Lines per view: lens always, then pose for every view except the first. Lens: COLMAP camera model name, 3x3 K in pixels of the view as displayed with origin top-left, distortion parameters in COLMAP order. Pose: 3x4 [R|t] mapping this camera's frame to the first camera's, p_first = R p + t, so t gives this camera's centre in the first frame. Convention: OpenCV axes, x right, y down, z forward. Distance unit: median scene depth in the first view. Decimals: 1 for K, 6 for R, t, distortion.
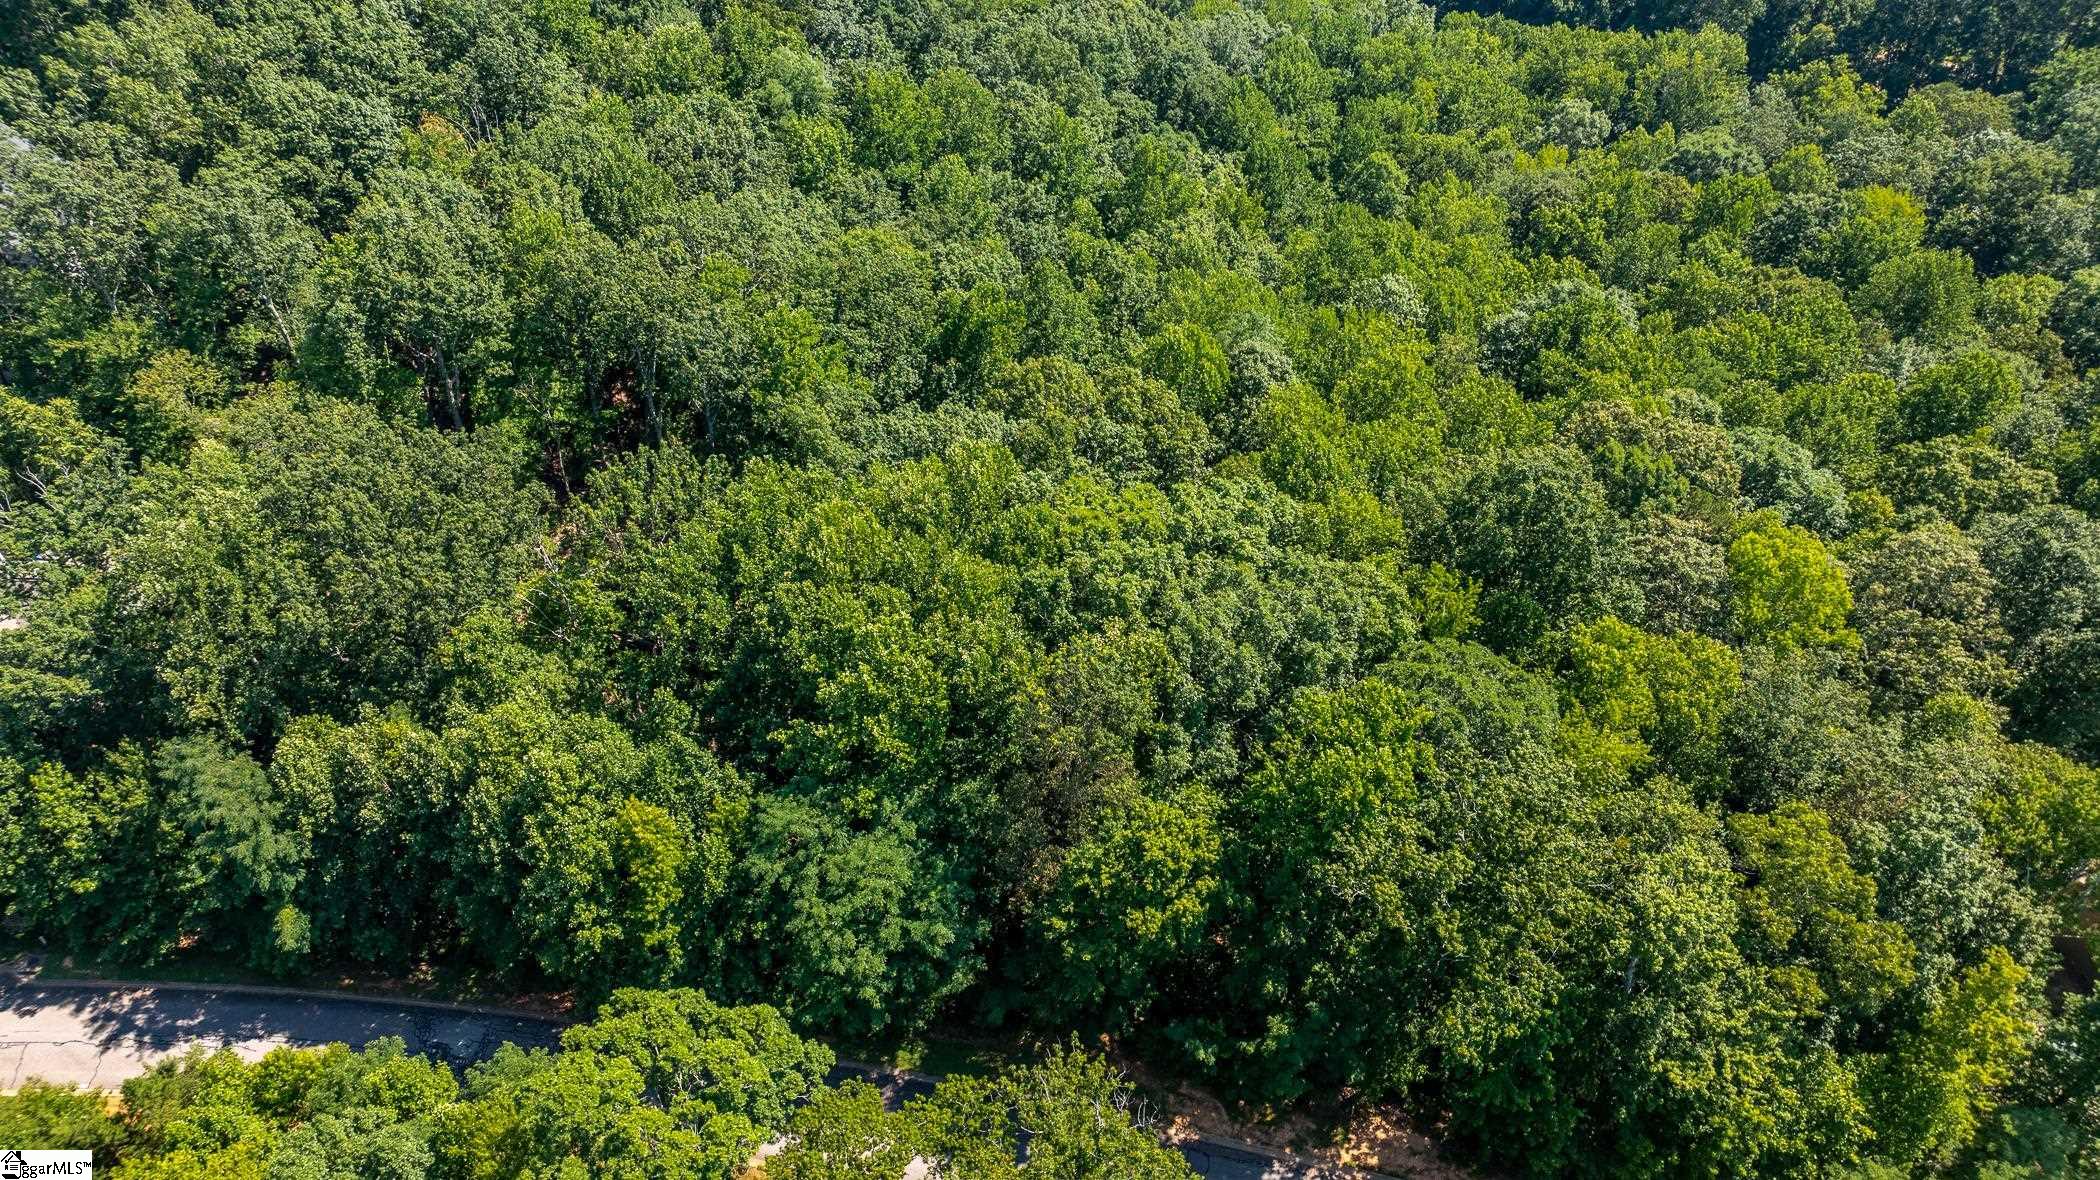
lens RADIAL K [[1489.8, 0, 1050.0], [0, 1489.8, 590.0], [0, 0, 1]] dist [-0.039517, 0.081457]
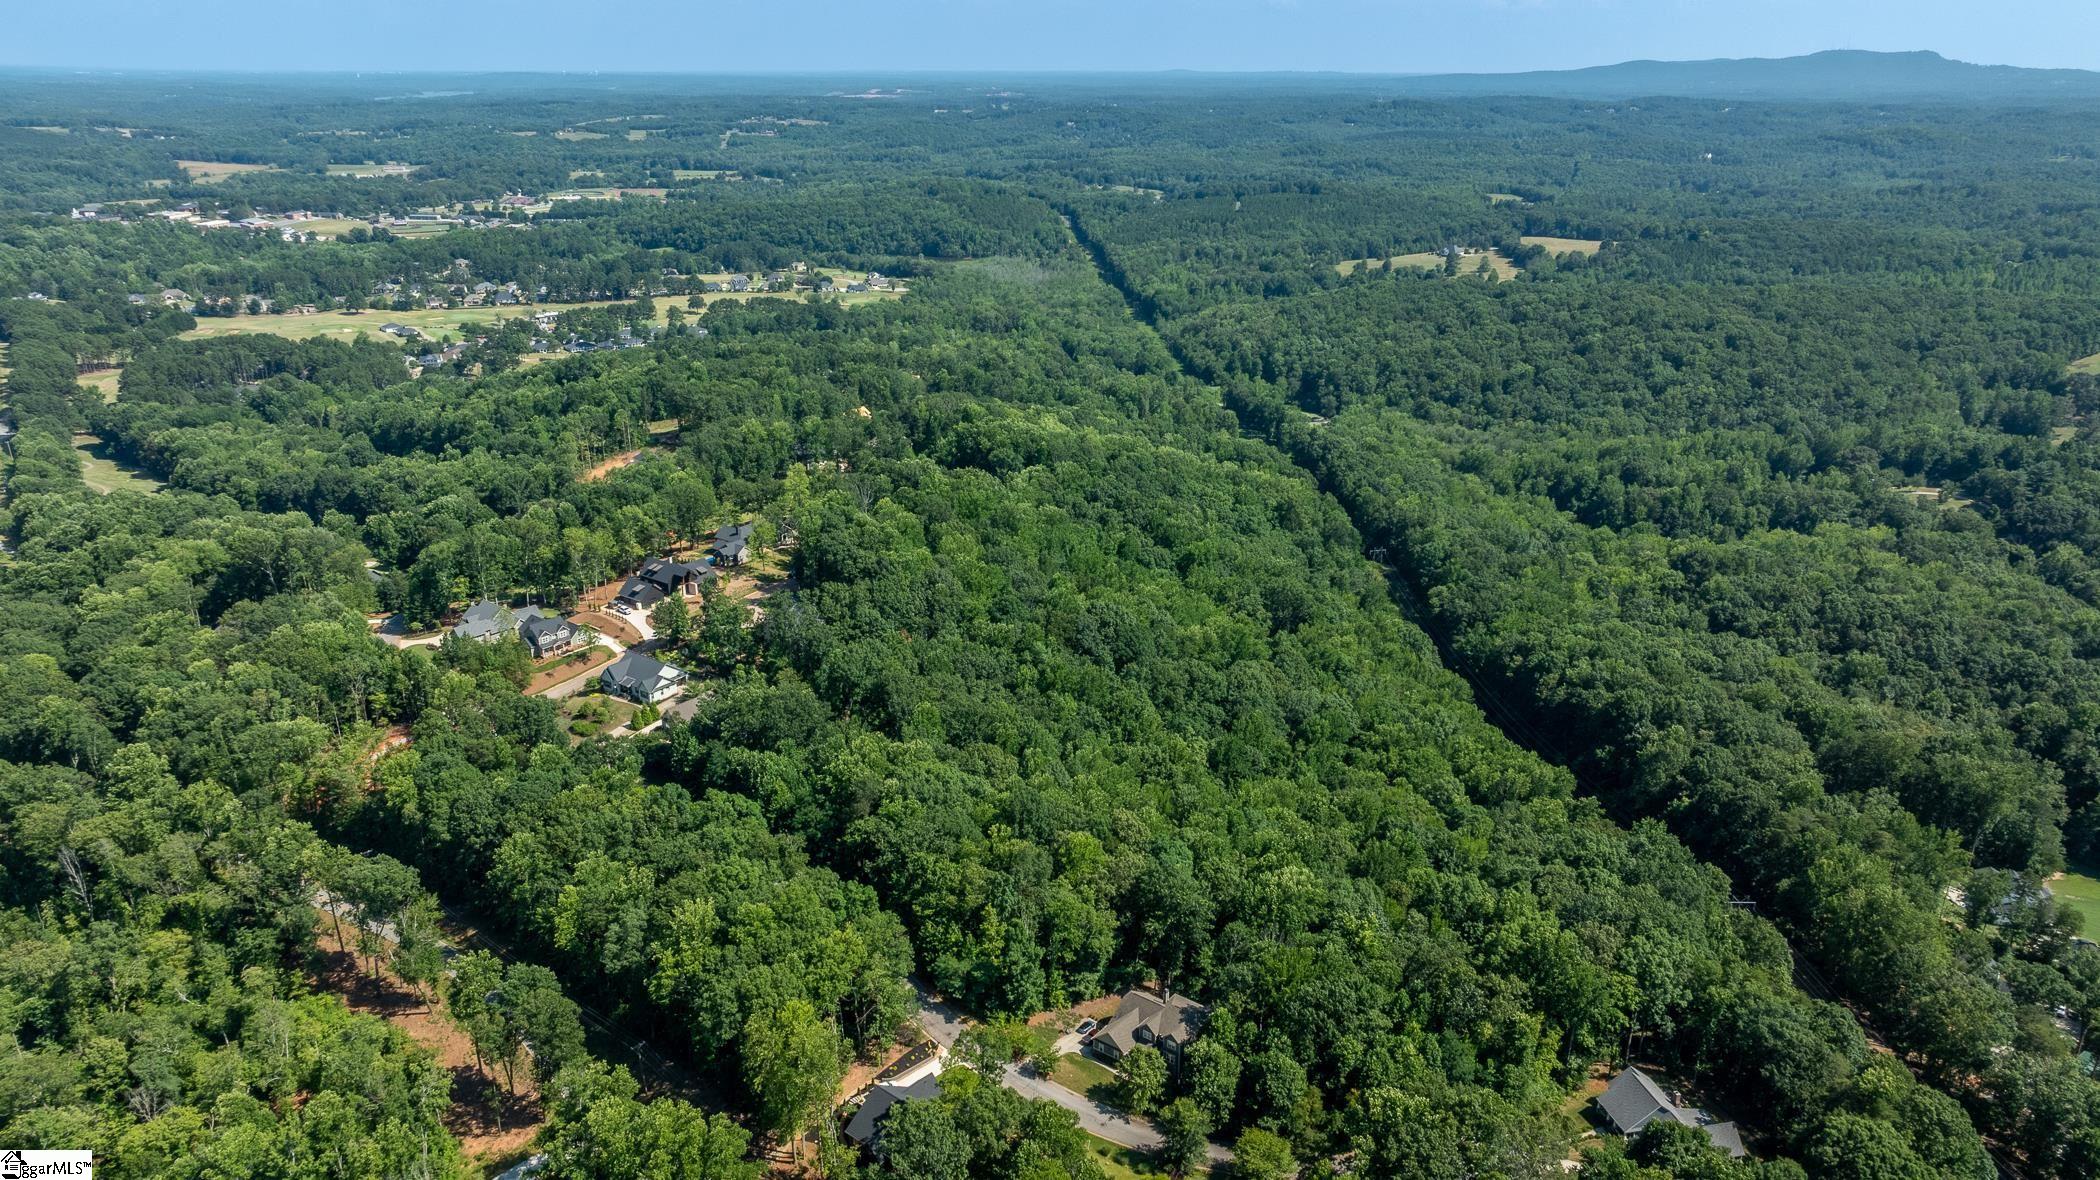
lens RADIAL K [[1489.8, 0, 1050.0], [0, 1489.8, 590.0], [0, 0, 1]] dist [-0.039517, 0.081457]
pose [[0.778823, 0.215172, -0.589182, 1.731251], [-0.429713, 0.867297, -0.251284, 0.268410], [0.456926, 0.448885, 0.767933, -1.343836]]
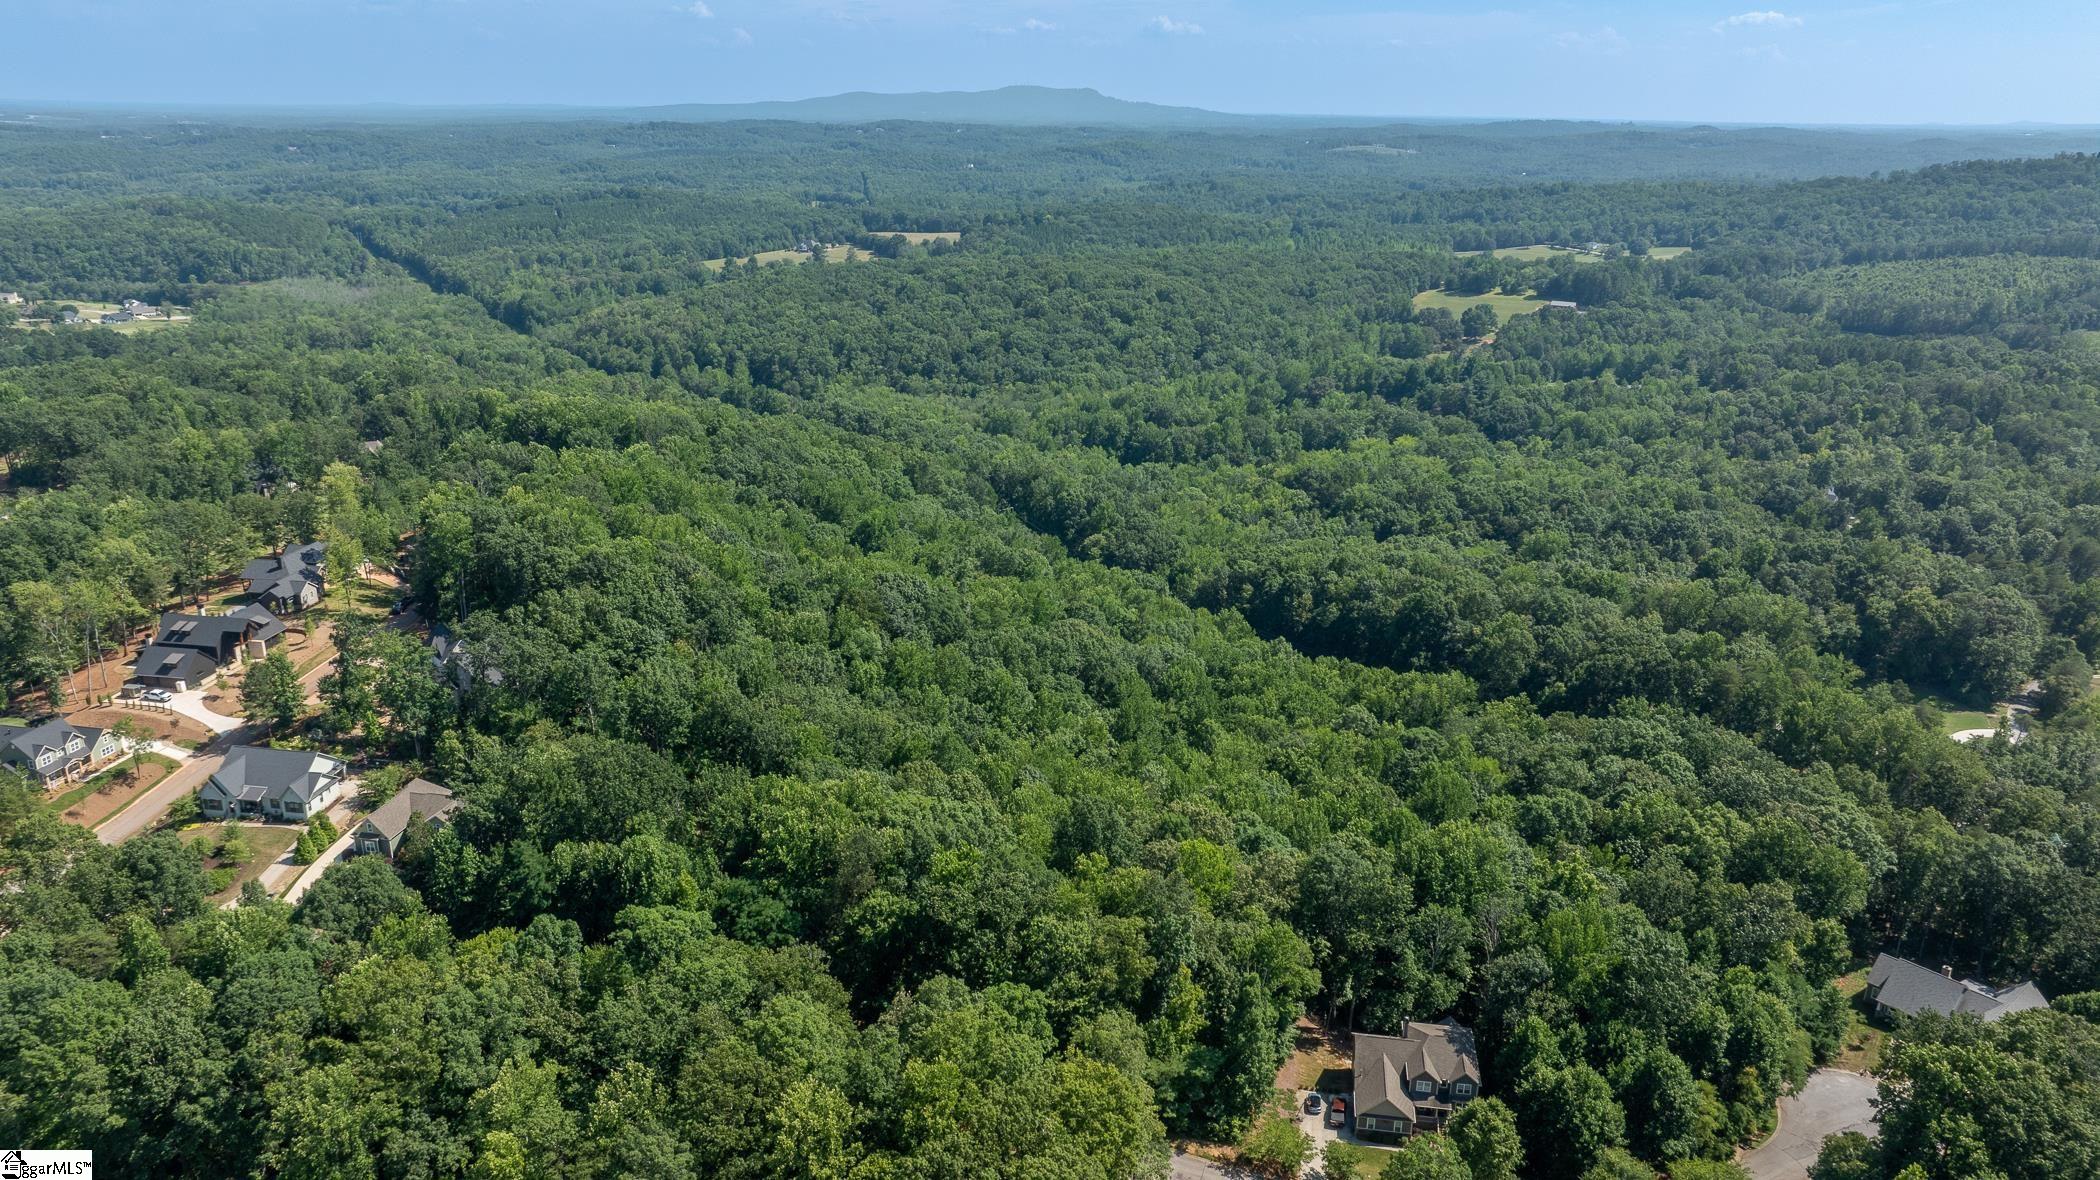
lens RADIAL K [[1476.8, 0, 1050.0], [0, 1476.8, 590.0], [0, 0, 1]] dist [-0.017732, 0.001551]
pose [[0.983757, 0.069613, -0.165458, 0.485168], [-0.132356, 0.903958, -0.406623, 0.440370], [0.121261, 0.421918, 0.898488, -0.937719]]
